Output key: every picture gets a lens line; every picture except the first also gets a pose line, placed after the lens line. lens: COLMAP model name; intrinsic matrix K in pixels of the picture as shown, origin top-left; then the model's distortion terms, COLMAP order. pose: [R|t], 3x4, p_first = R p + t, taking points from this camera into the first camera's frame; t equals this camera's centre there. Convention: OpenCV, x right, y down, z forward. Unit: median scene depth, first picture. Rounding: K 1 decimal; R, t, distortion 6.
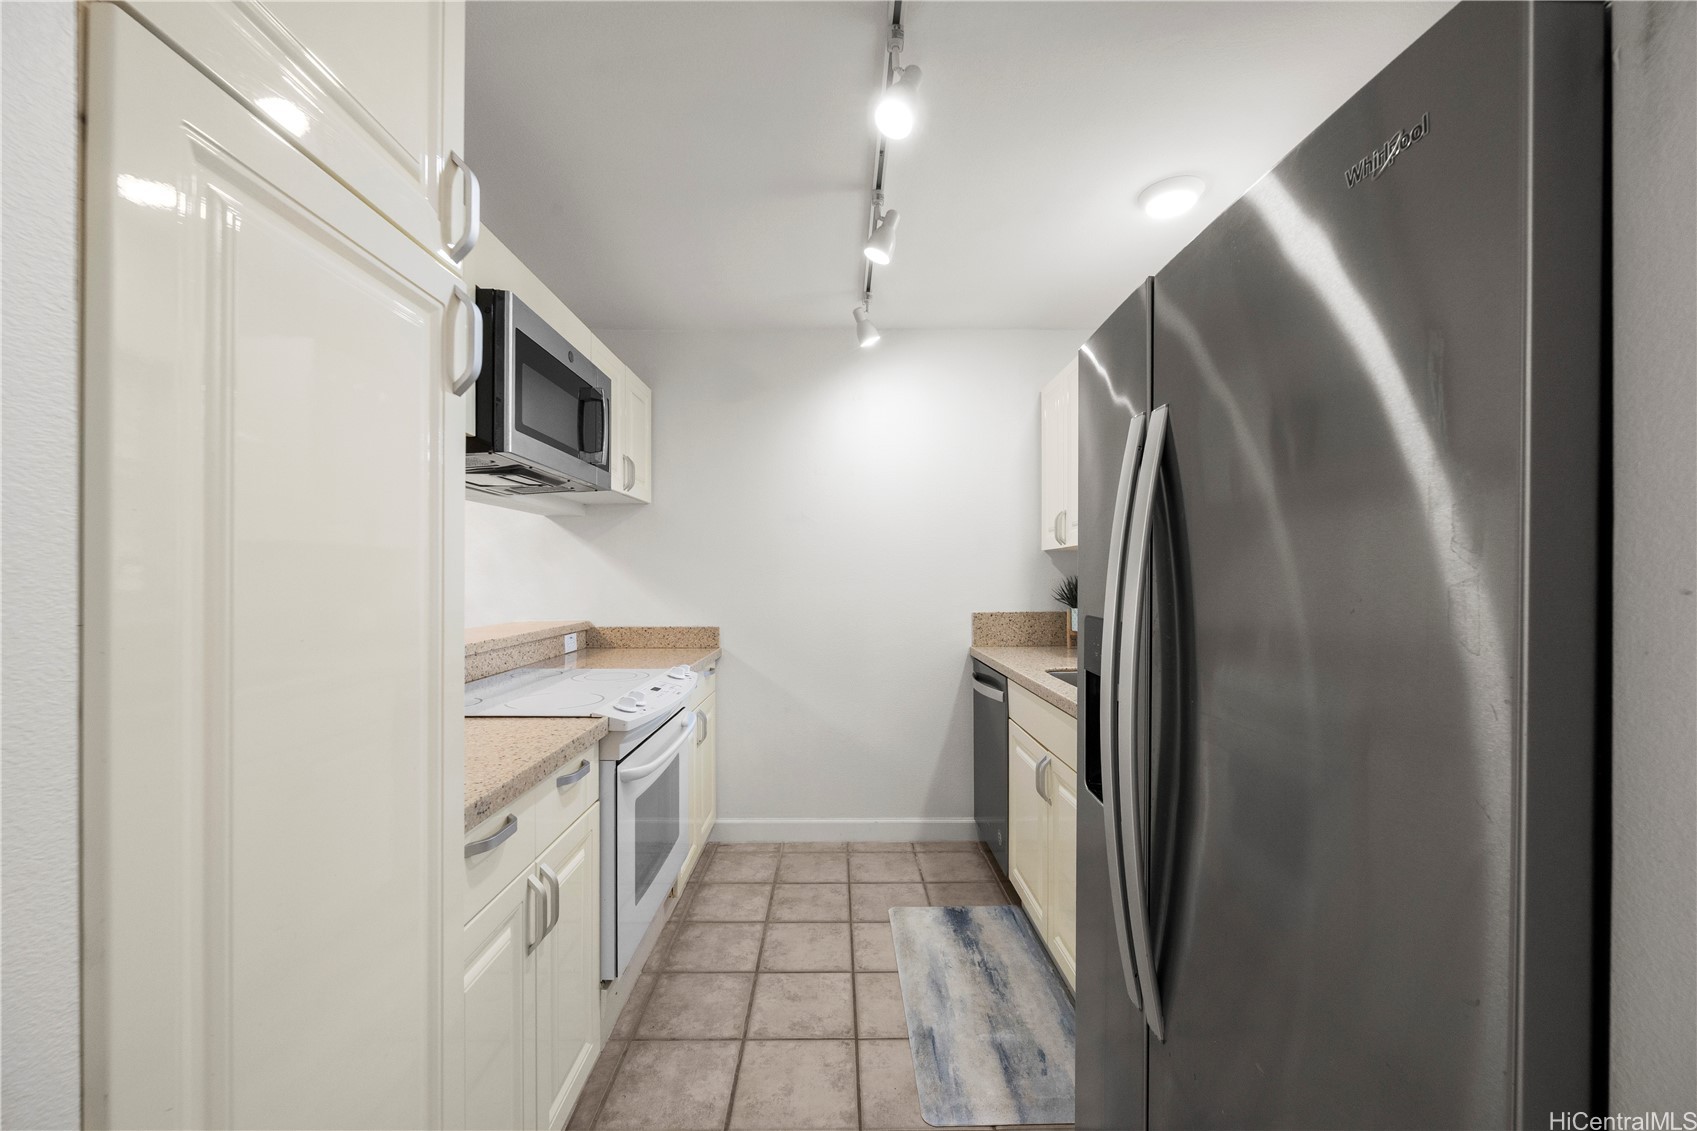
lens RADIAL K [[664.9, 0, 841.7], [0, 664.9, 581.6], [0, 0, 1]] dist [-0.004800, -0.000672]
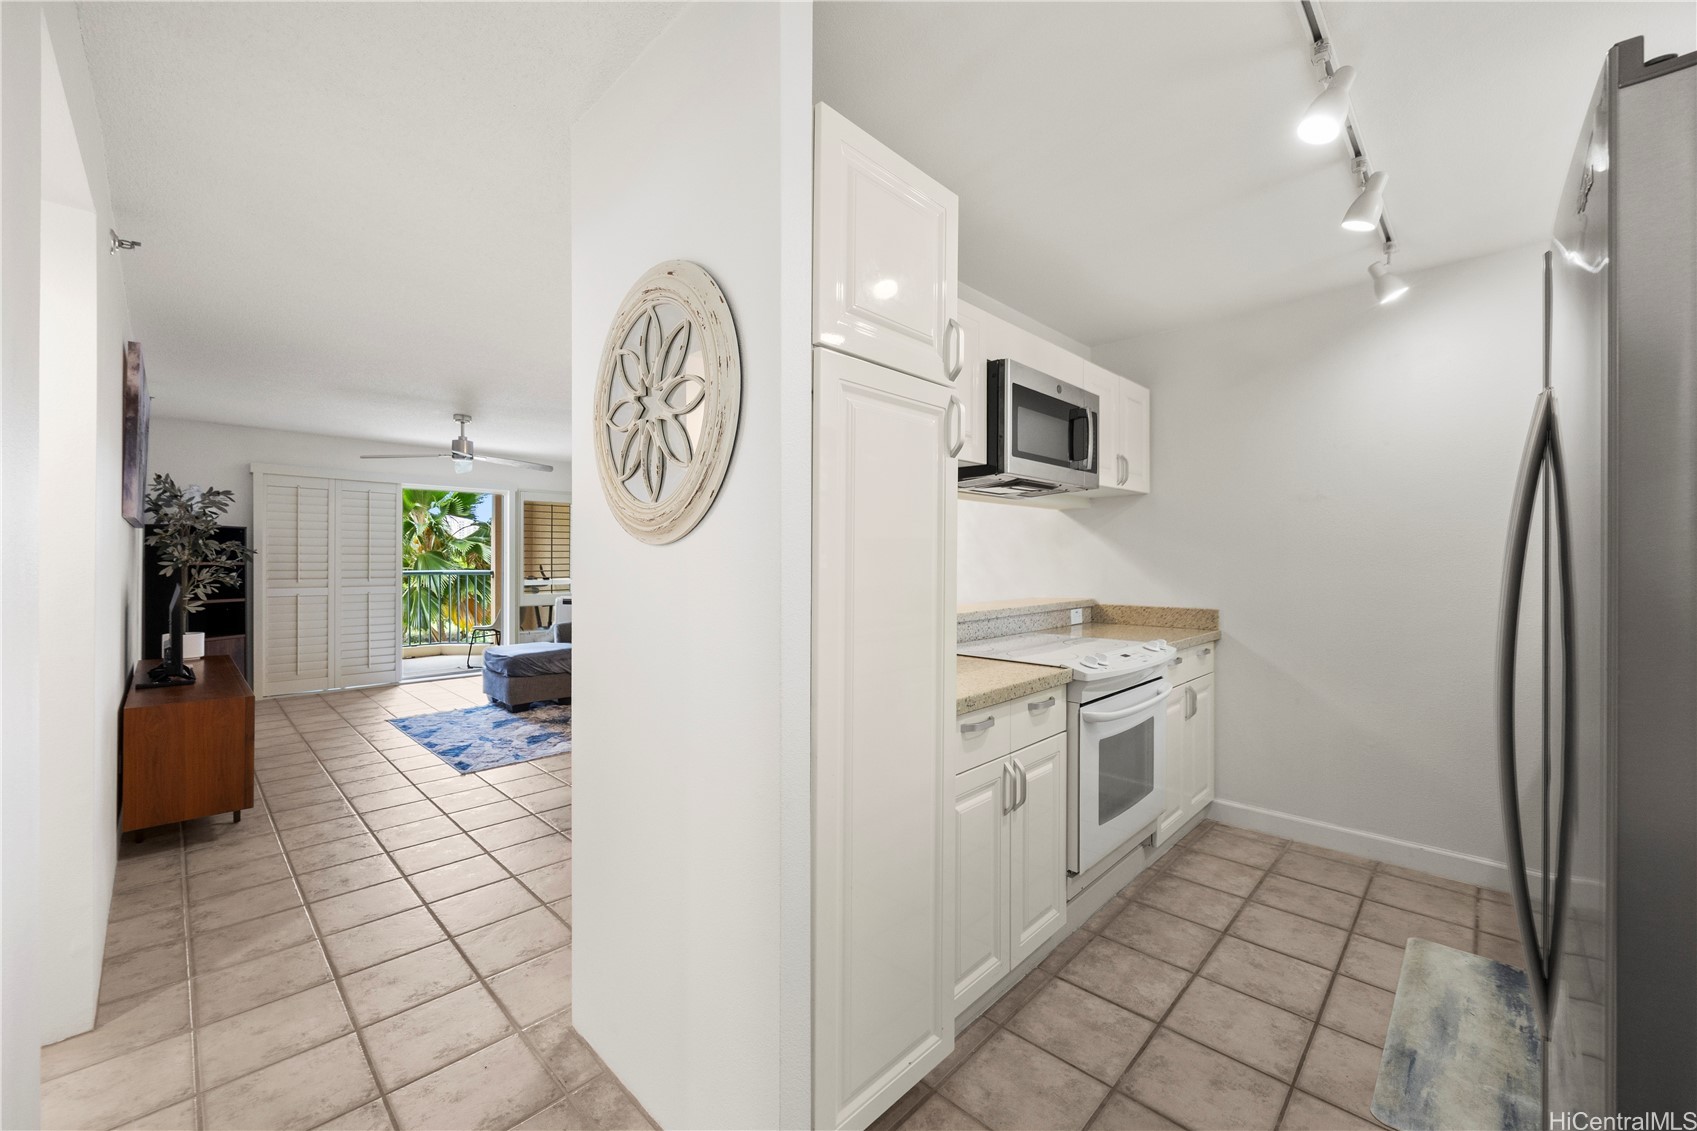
lens RADIAL K [[664.9, 0, 845.5], [0, 664.9, 560.4], [0, 0, 1]] dist [-0.004800, -0.000672]
pose [[0.708223, -0.000812, -0.705988, 0.161985], [-0.003207, 0.999985, -0.004367, -0.001366], [0.705981, 0.005357, 0.708210, -0.154461]]
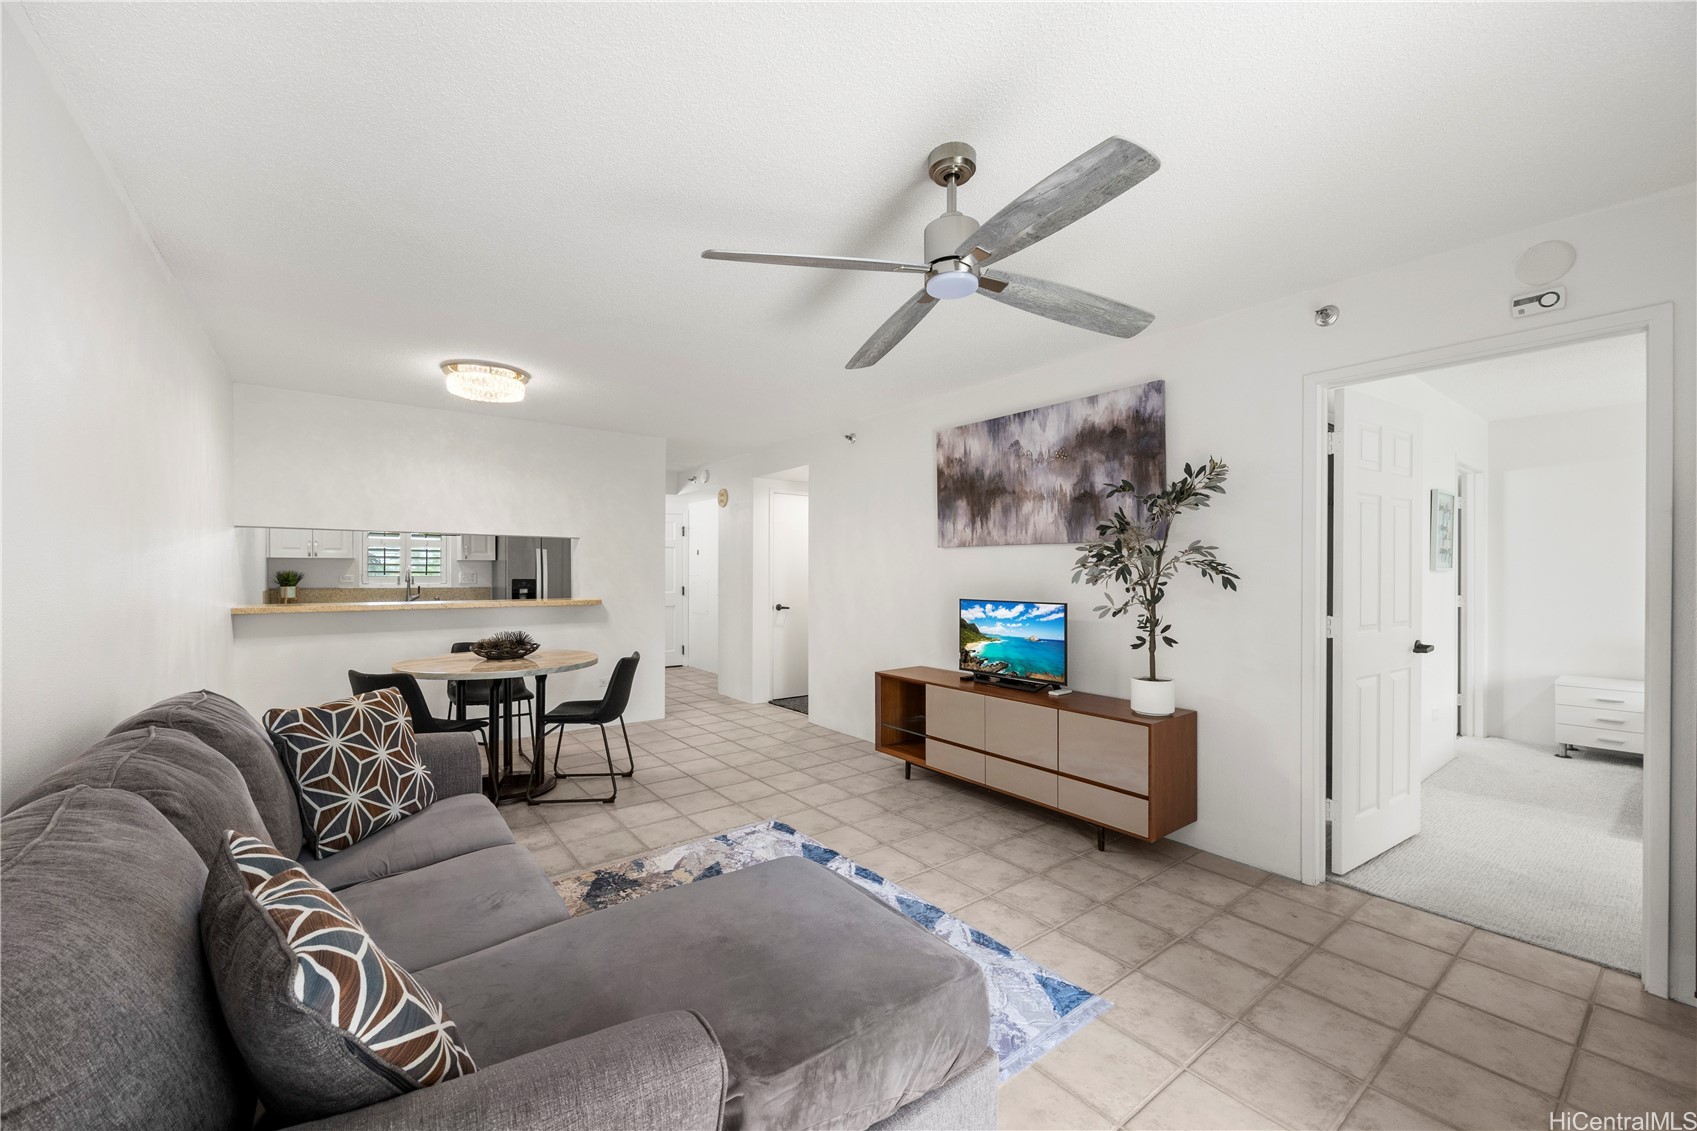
lens RADIAL K [[664.9, 0, 841.5], [0, 664.9, 576.0], [0, 0, 1]] dist [-0.004800, -0.000672]
pose [[-0.597710, -0.010276, 0.801647, -2.764507], [-0.003721, 0.999943, 0.010044, -0.022374], [-0.801704, 0.003020, -0.597714, 1.032474]]
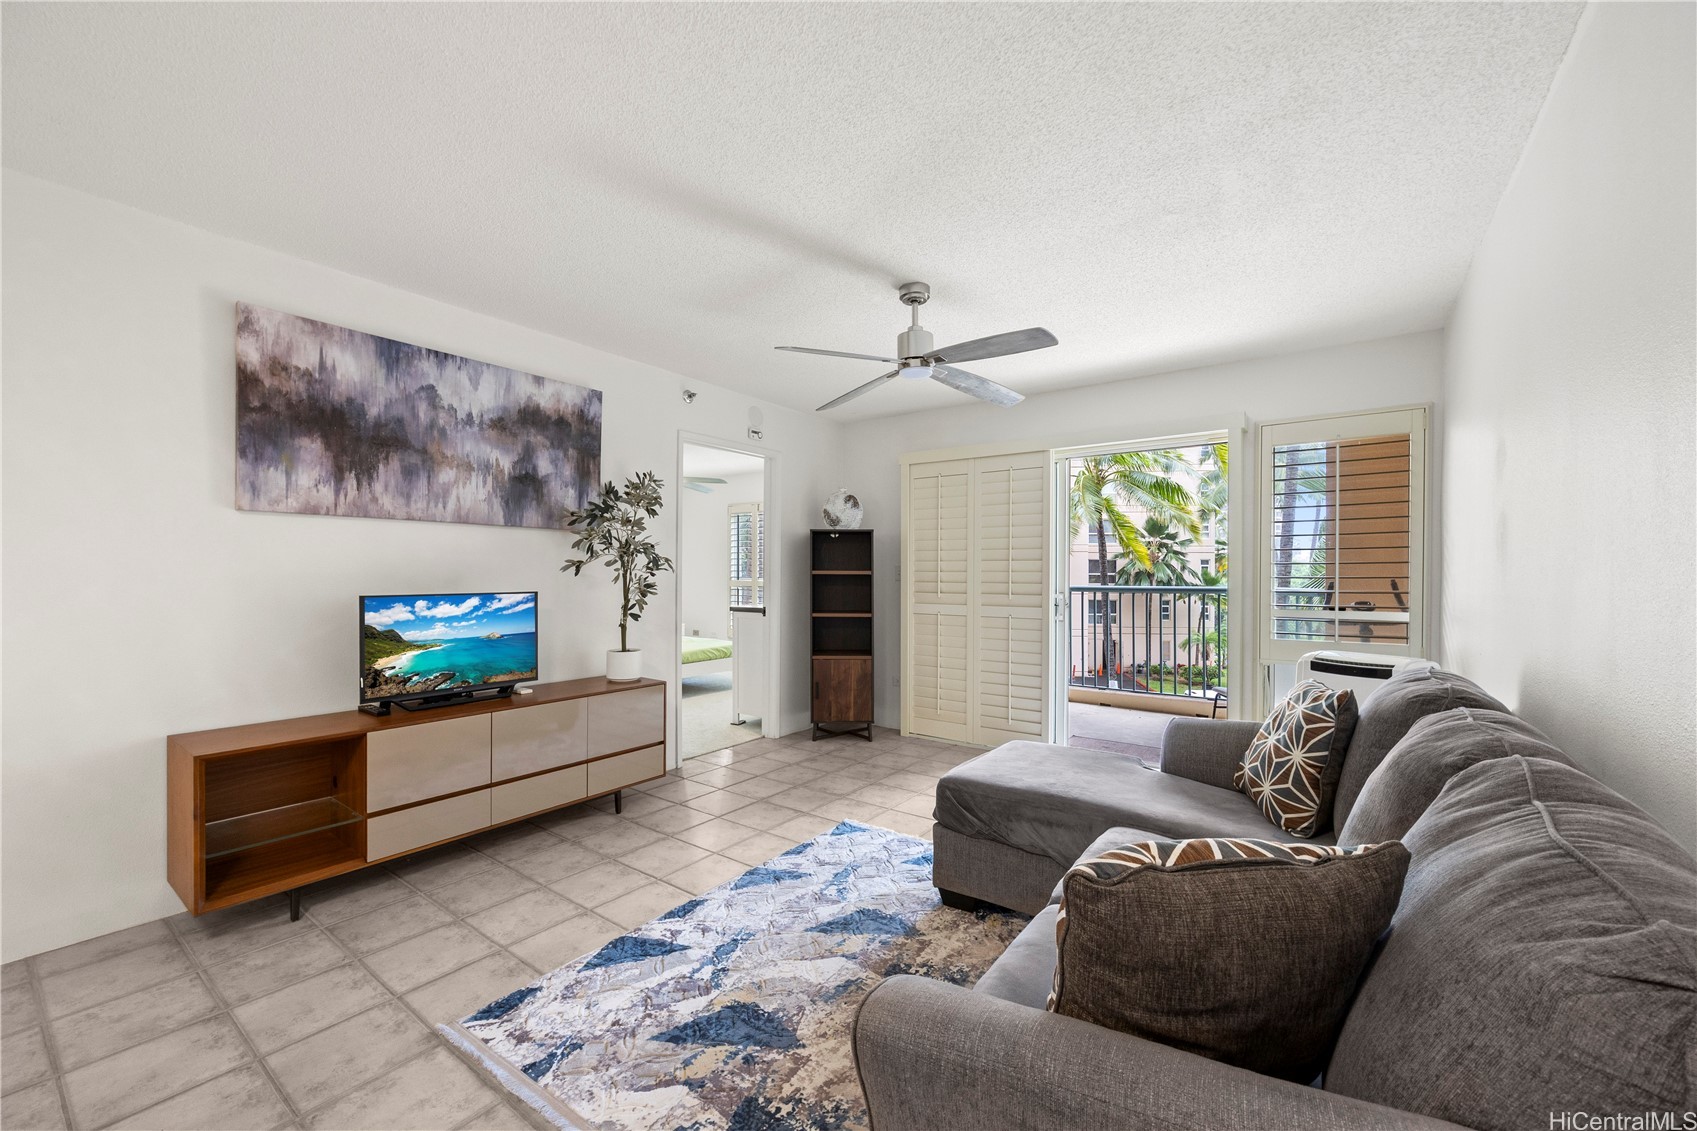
lens RADIAL K [[664.9, 0, 843.4], [0, 664.9, 575.6], [0, 0, 1]] dist [-0.004800, -0.000672]
pose [[-0.600621, -0.000620, -0.799533, -1.270539], [-0.007000, 0.999965, 0.004483, 0.005896], [0.799503, 0.008290, -0.600605, 1.082011]]
